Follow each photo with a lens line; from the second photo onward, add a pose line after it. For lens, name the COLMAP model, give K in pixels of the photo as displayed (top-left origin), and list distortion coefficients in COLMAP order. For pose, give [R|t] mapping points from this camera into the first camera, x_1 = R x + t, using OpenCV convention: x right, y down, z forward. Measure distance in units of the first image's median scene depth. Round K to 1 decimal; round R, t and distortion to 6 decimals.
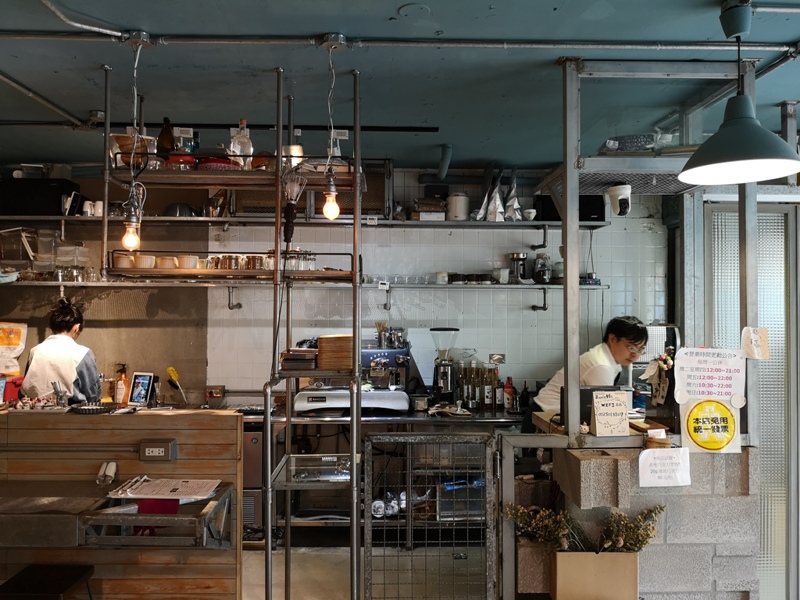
lens RADIAL K [[623.0, 0, 399.7], [0, 623.0, 302.7], [0, 0, 1]] dist [0.020917, -0.057603]
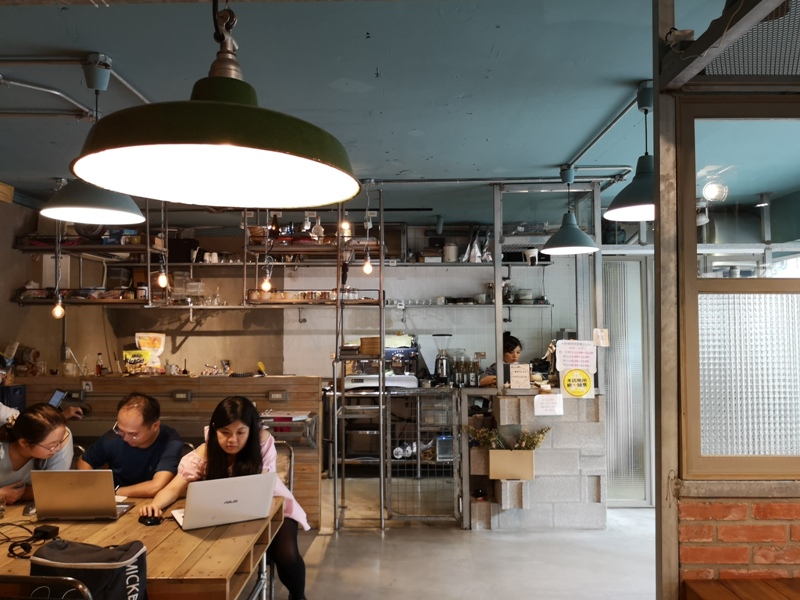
lens RADIAL K [[623.0, 0, 401.8], [0, 623.0, 299.4], [0, 0, 1]] dist [0.020917, -0.057603]
pose [[0.998959, -0.010312, -0.044436, 0.046511], [0.008907, 0.999458, -0.031694, 0.004041], [0.044739, 0.031265, 0.998509, -0.536061]]
